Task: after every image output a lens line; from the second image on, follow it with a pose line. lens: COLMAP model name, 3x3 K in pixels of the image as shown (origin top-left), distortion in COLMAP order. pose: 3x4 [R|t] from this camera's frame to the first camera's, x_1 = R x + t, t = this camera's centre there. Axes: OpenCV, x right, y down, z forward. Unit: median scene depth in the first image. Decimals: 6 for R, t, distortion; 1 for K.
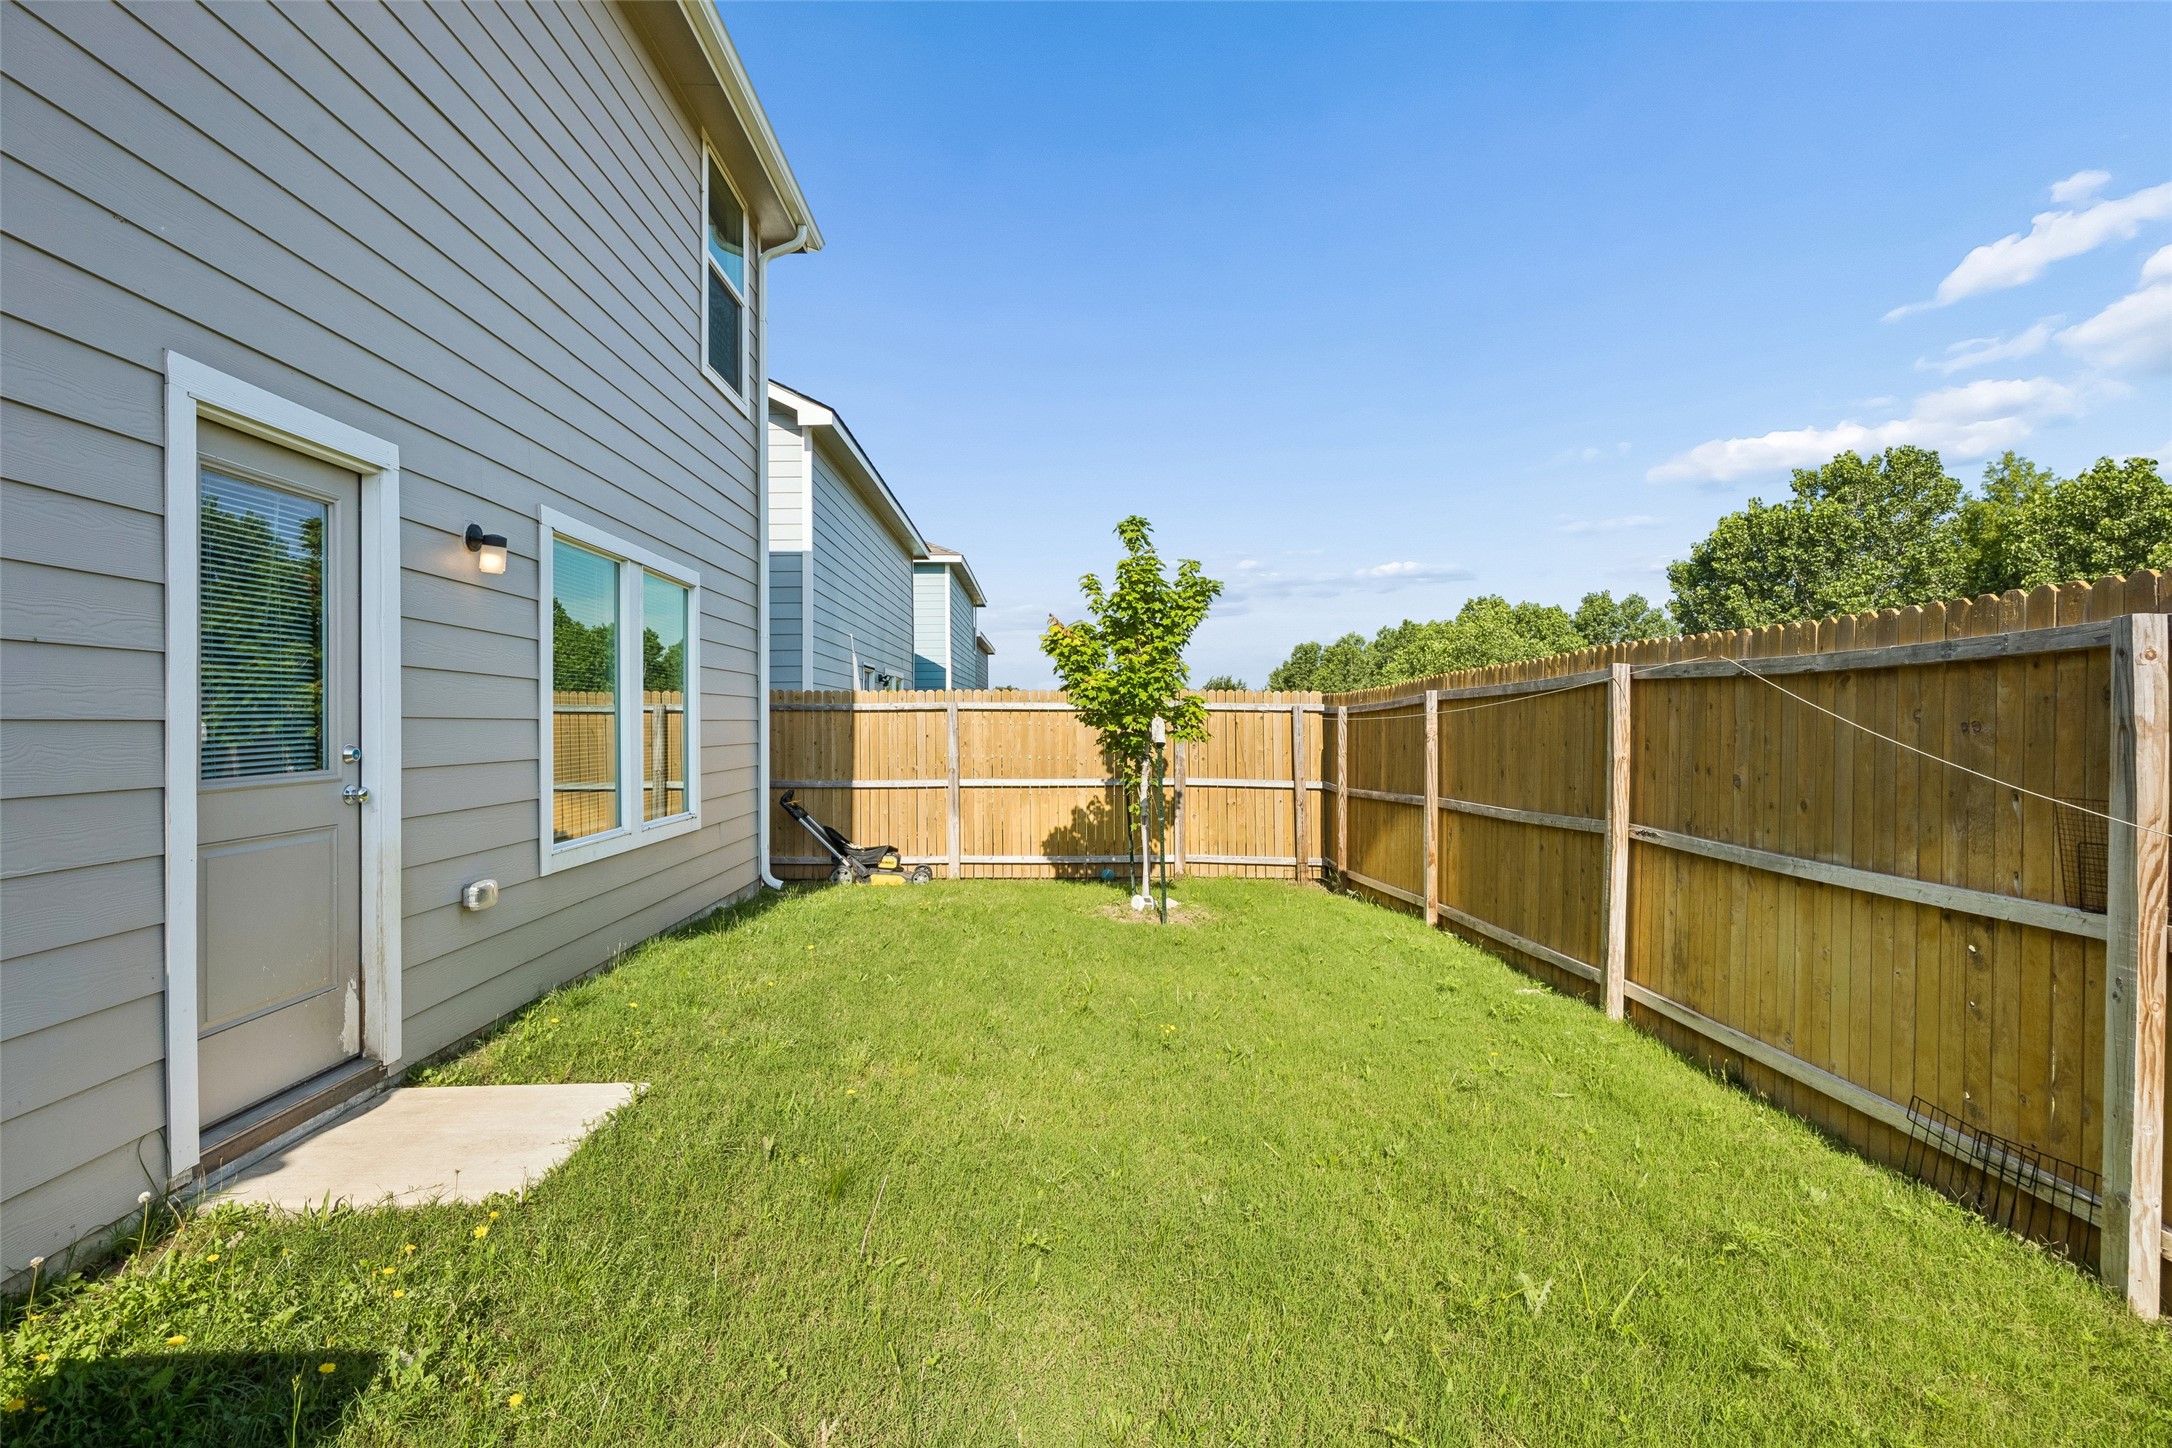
lens RADIAL K [[1038.5, 0, 1083.2], [0, 1038.5, 720.6], [0, 0, 1]] dist [-0.017277, 0.001745]
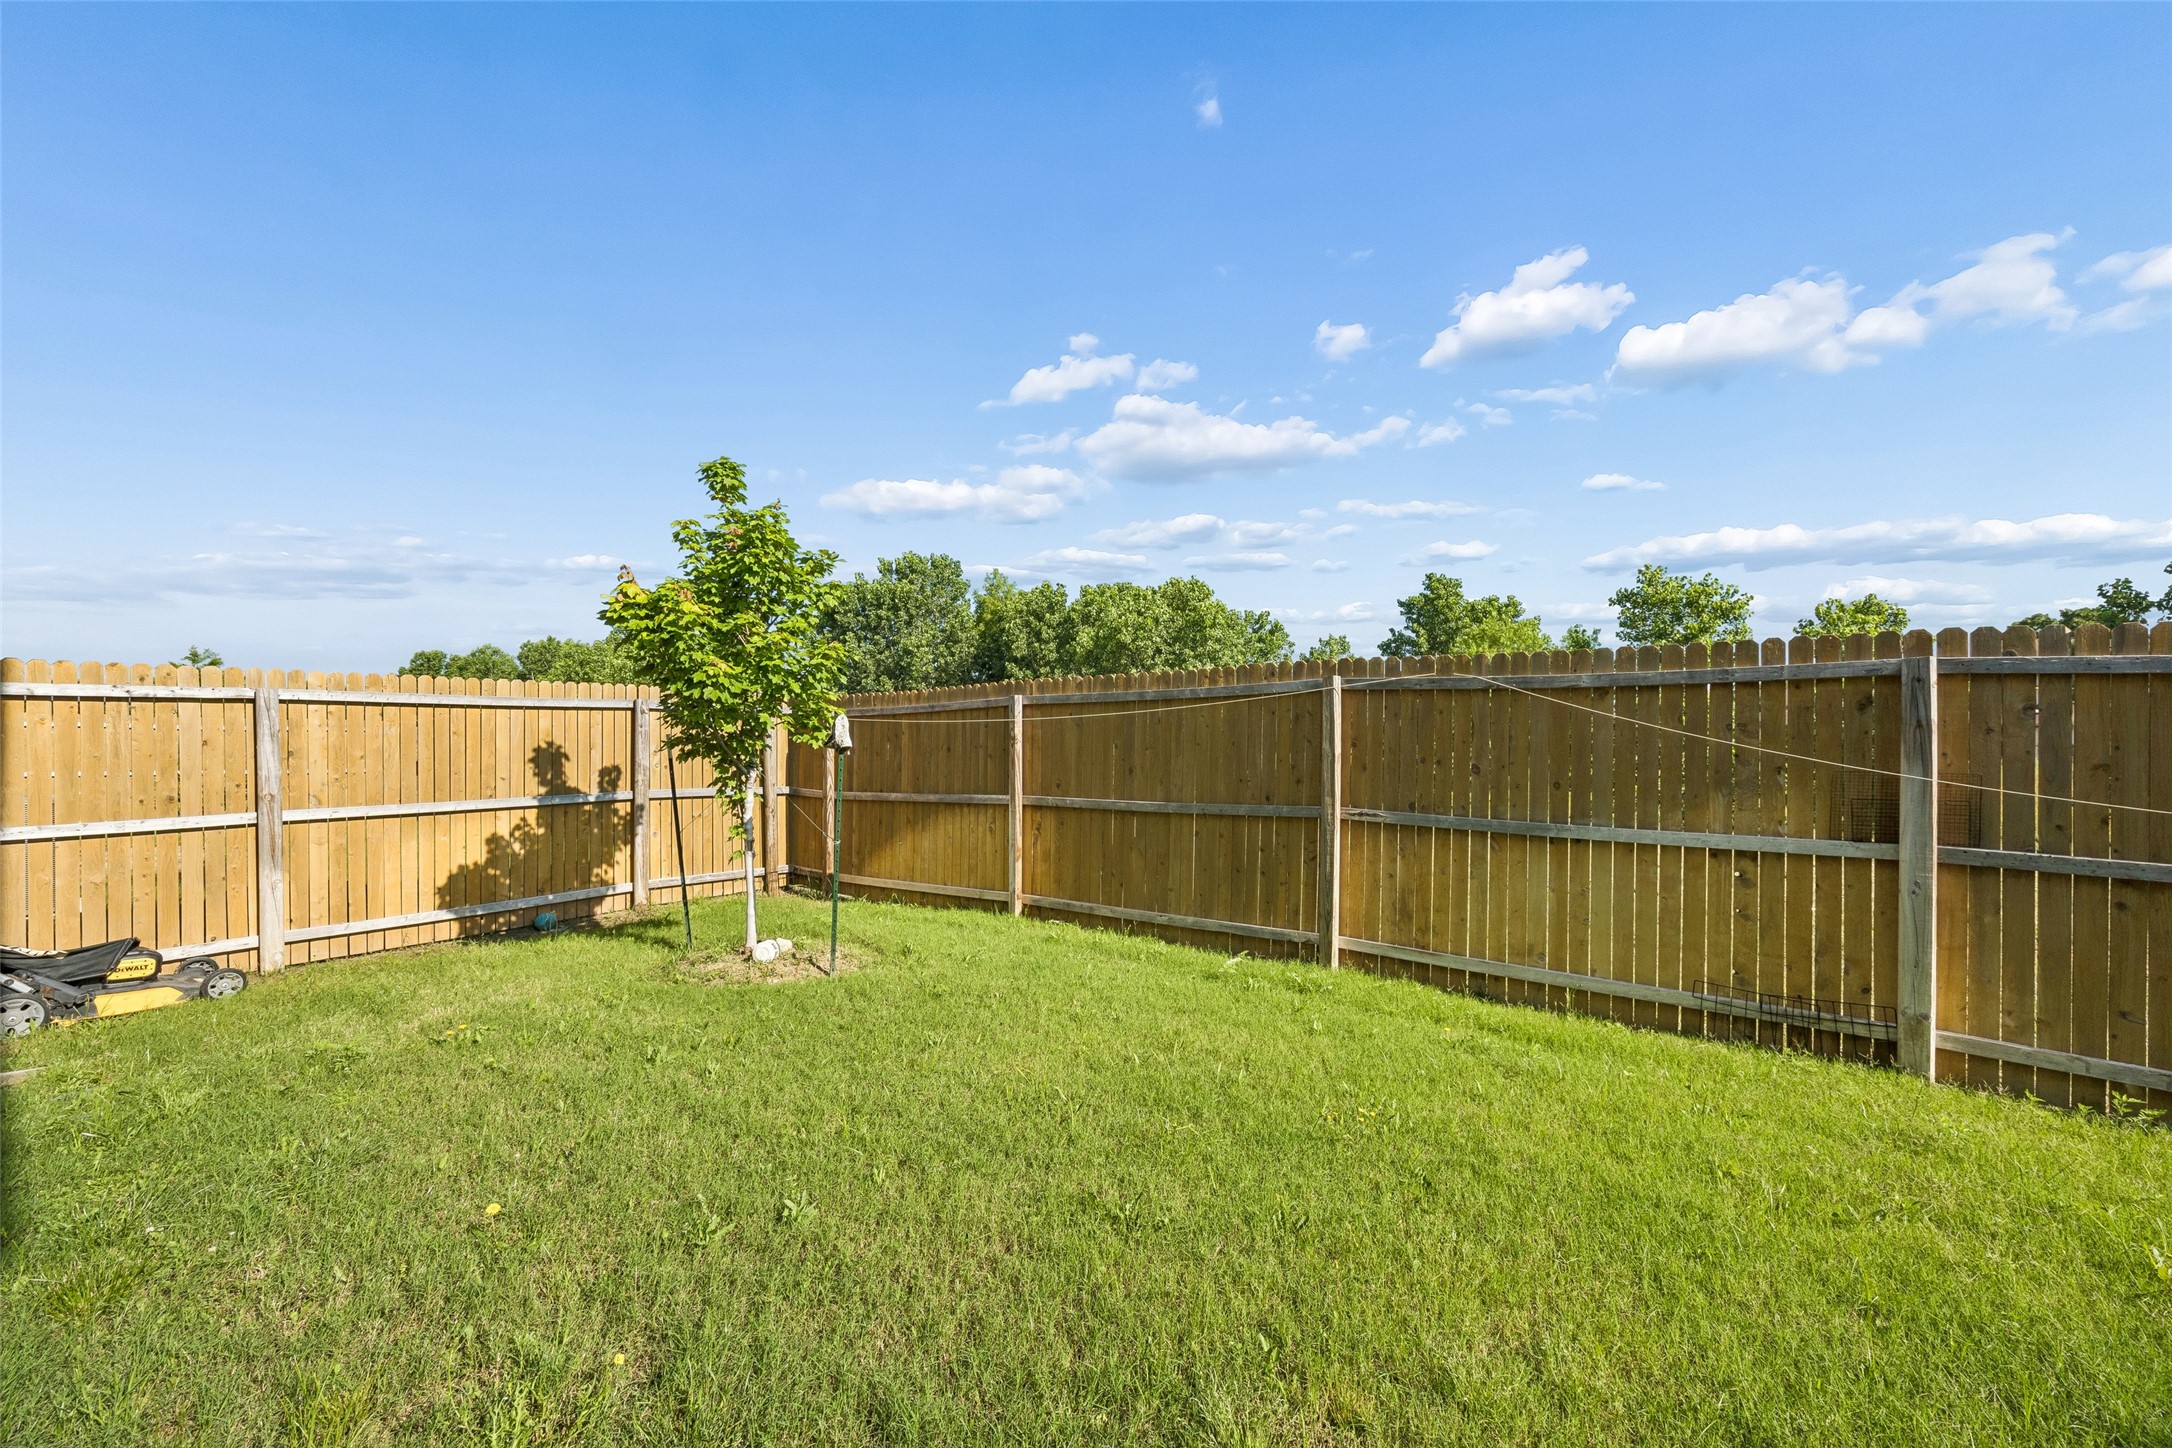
lens RADIAL K [[811.6, 0, 1087.2], [0, 811.6, 725.9], [0, 0, 1]] dist [-0.009994, 0.000919]
pose [[0.617970, 0.007886, 0.786162, -0.213869], [-0.005553, 0.999969, -0.005665, 0.005772], [-0.786182, -0.000865, 0.617994, 0.333115]]
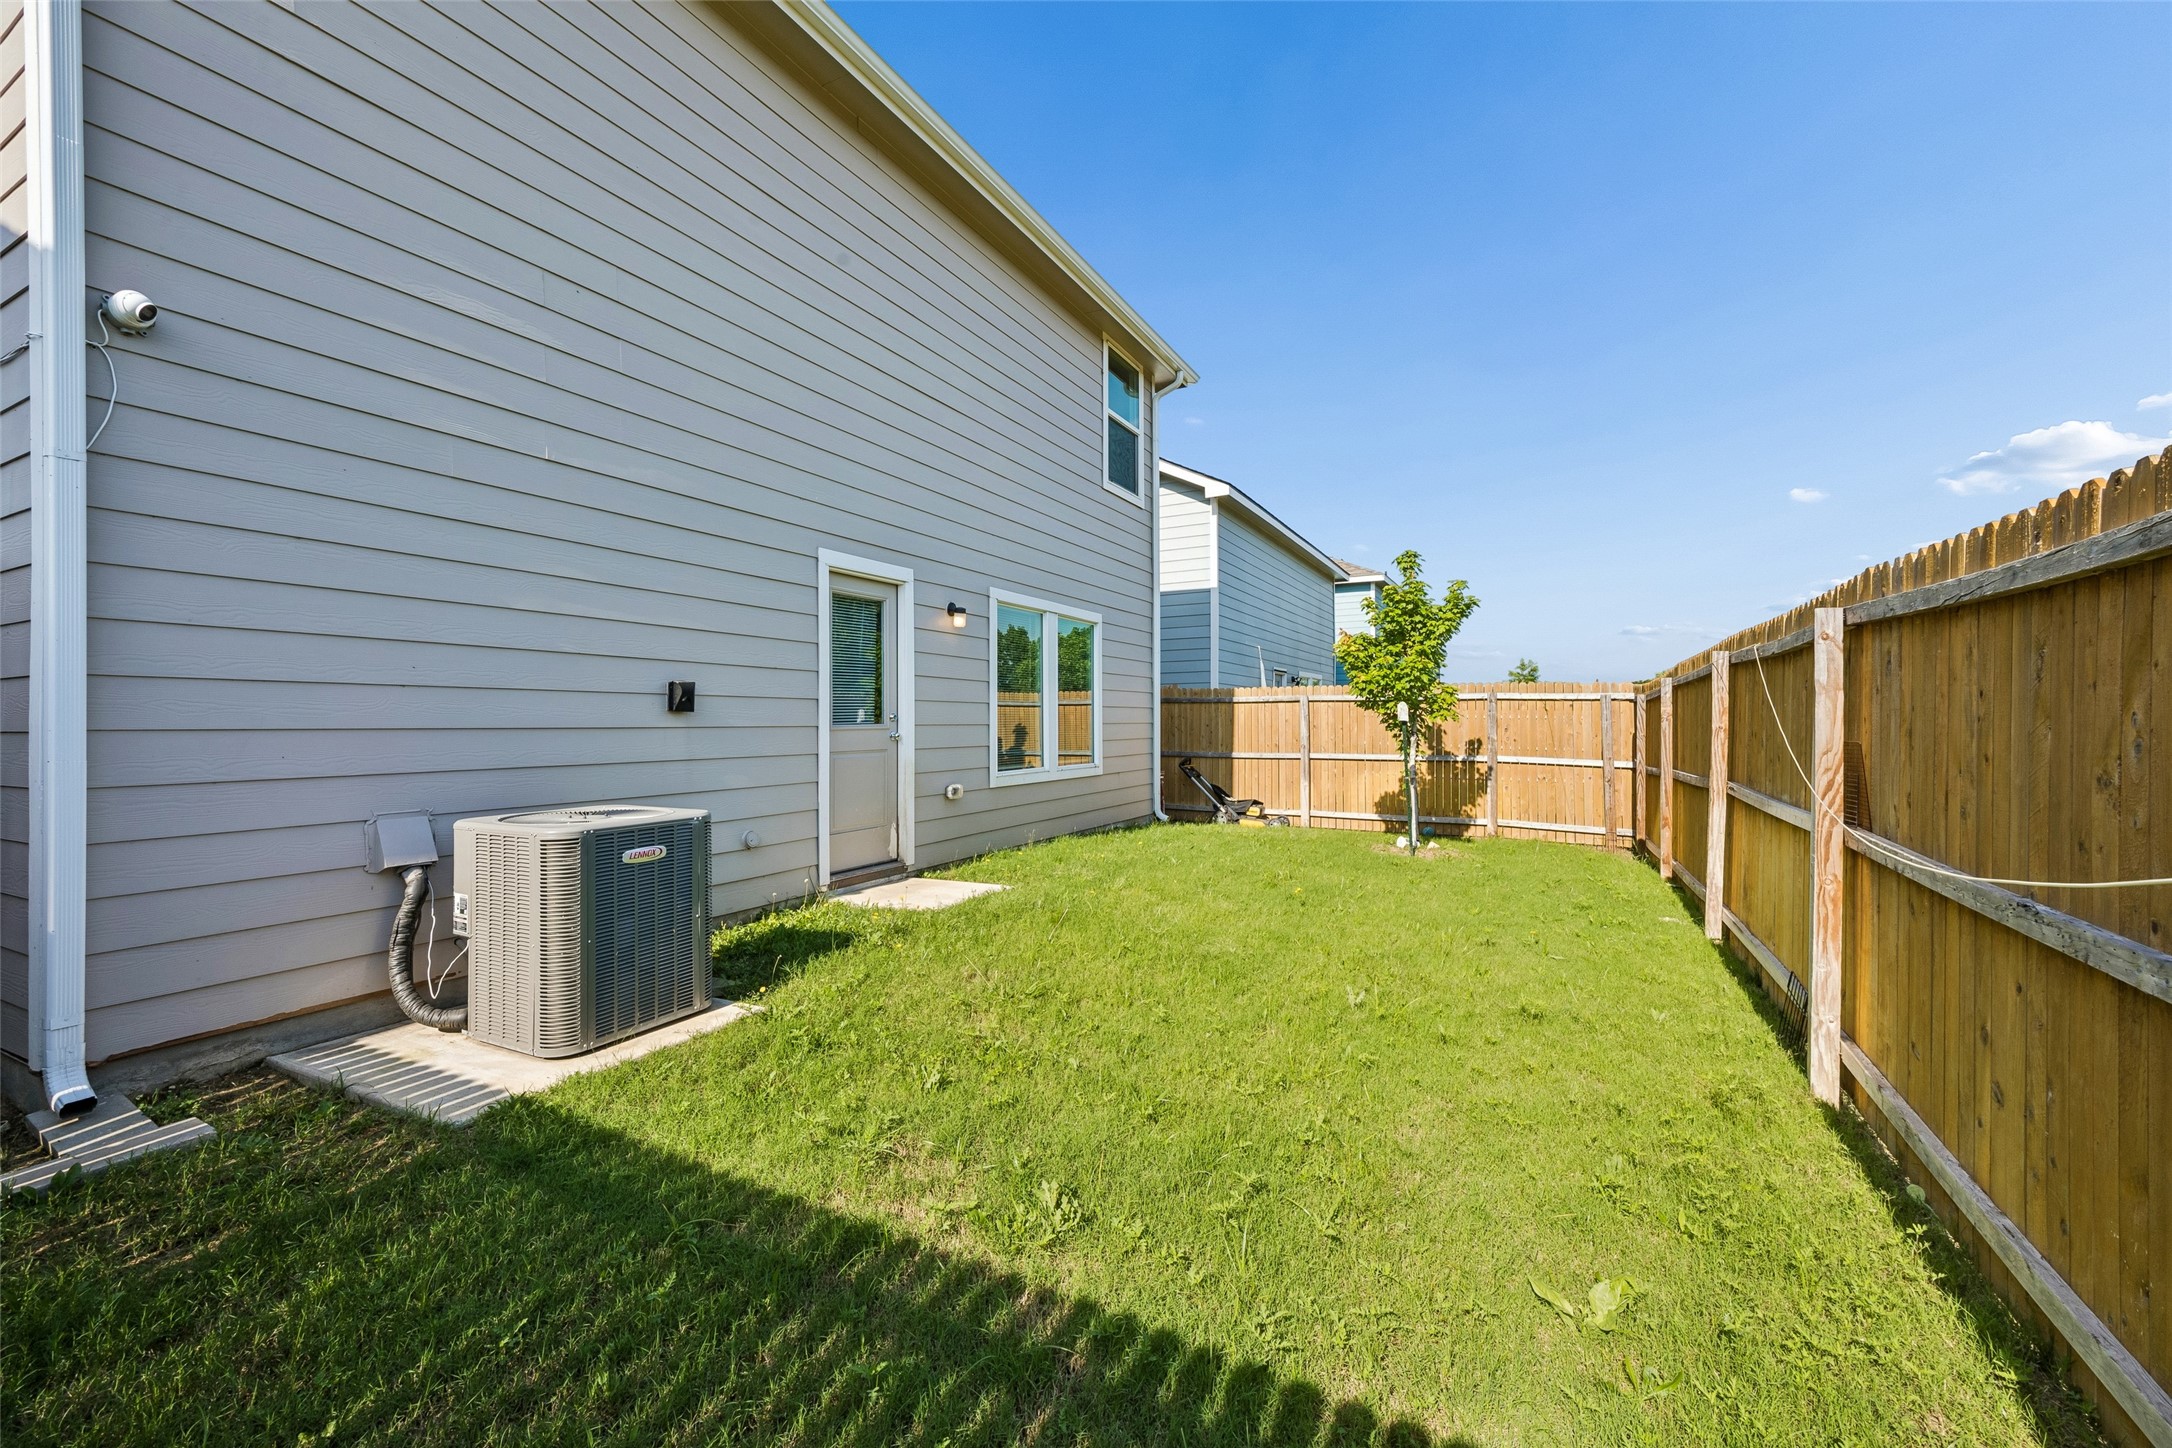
lens RADIAL K [[902.9, 0, 1090.2], [0, 902.9, 719.1], [0, 0, 1]] dist [0.014930, 0.000123]
pose [[0.879181, 0.000238, -0.476489, 0.198102], [-0.000106, 1.000000, 0.000306, 0.013461], [0.476489, -0.000218, 0.879181, -0.165550]]
